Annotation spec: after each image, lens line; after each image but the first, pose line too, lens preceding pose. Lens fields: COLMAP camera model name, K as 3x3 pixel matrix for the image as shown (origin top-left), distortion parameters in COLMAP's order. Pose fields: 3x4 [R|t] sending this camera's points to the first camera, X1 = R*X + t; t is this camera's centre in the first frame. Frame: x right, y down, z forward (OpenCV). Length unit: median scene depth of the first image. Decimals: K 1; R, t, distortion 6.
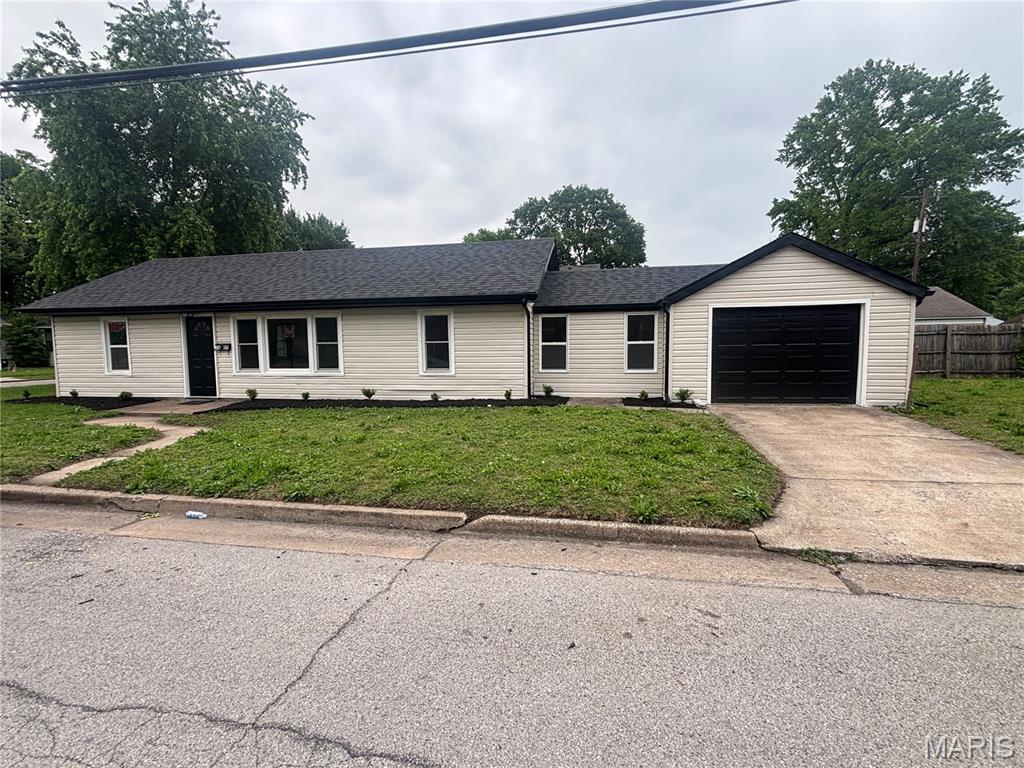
lens RADIAL K [[472.2, 0, 512.0], [0, 472.2, 384.0], [0, 0, 1]] dist [-0.001002, 0.000911]
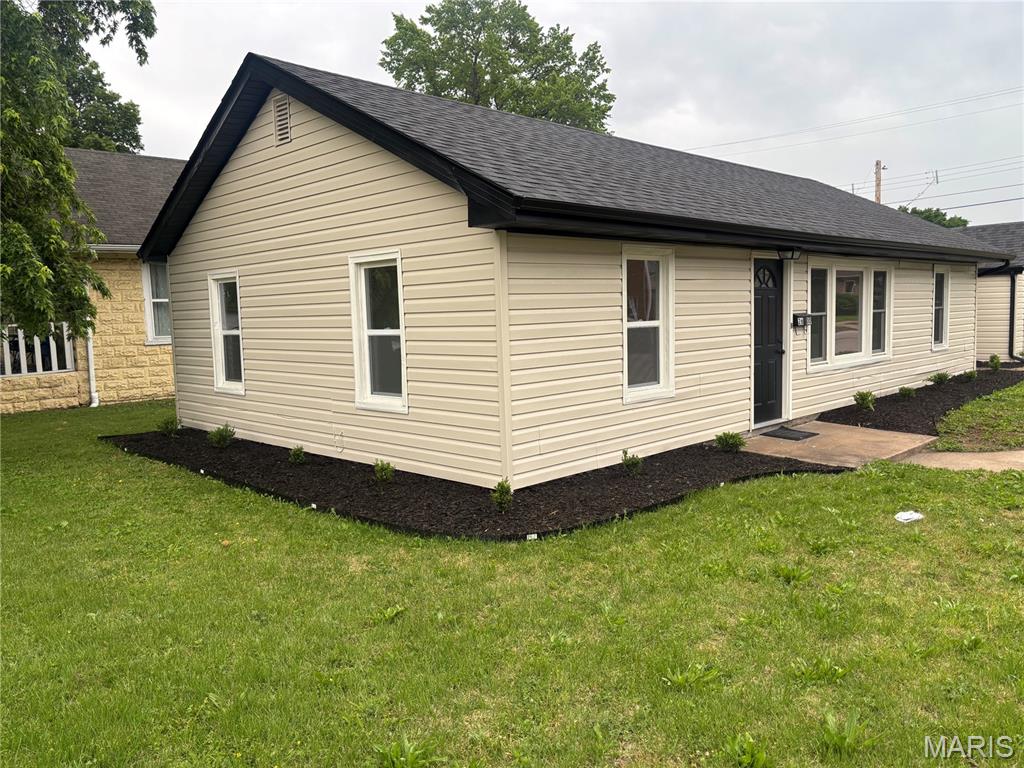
lens RADIAL K [[774.7, 0, 512.0], [0, 774.7, 384.0], [0, 0, 1]] dist [0.058761, 0.000259]
pose [[0.559370, -0.081093, 0.824942, -1.563843], [0.089073, 0.995321, 0.037444, -0.071119], [-0.824119, 0.052535, 0.563975, 0.814820]]
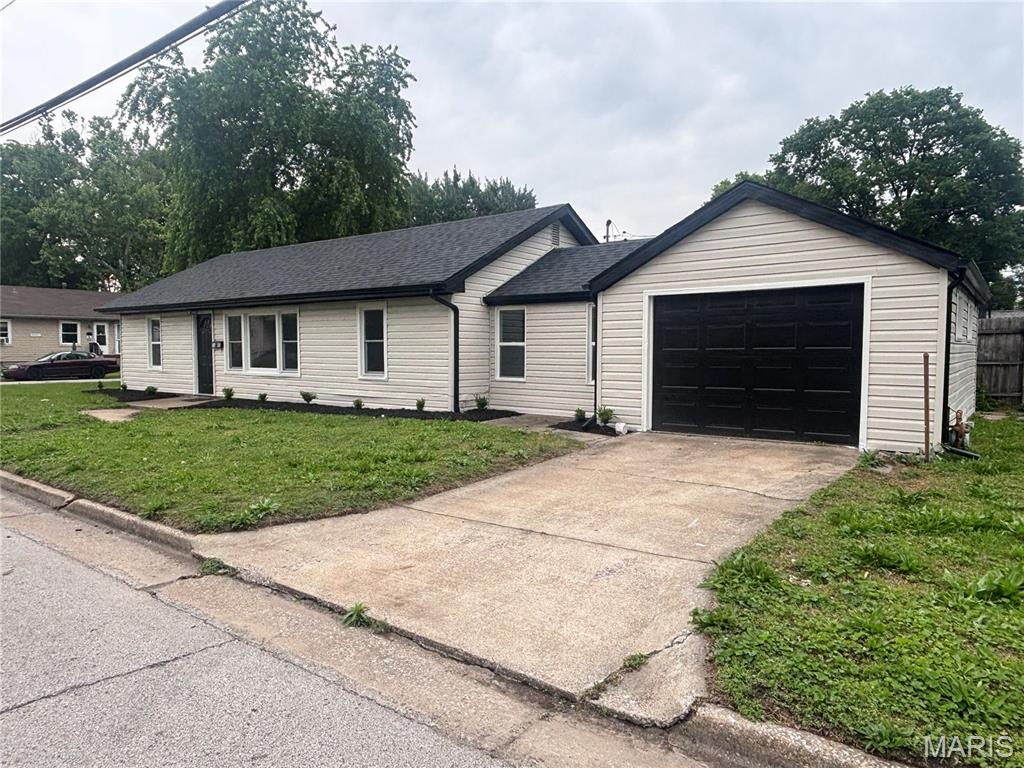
lens RADIAL K [[668.0, 0, 511.6], [0, 668.0, 389.5], [0, 0, 1]] dist [0.028812, -0.048360]
pose [[0.899867, 0.037815, -0.434522, 0.578106], [-0.043862, 0.999030, -0.003893, -0.006250], [0.433954, 0.022563, 0.900653, 0.005838]]
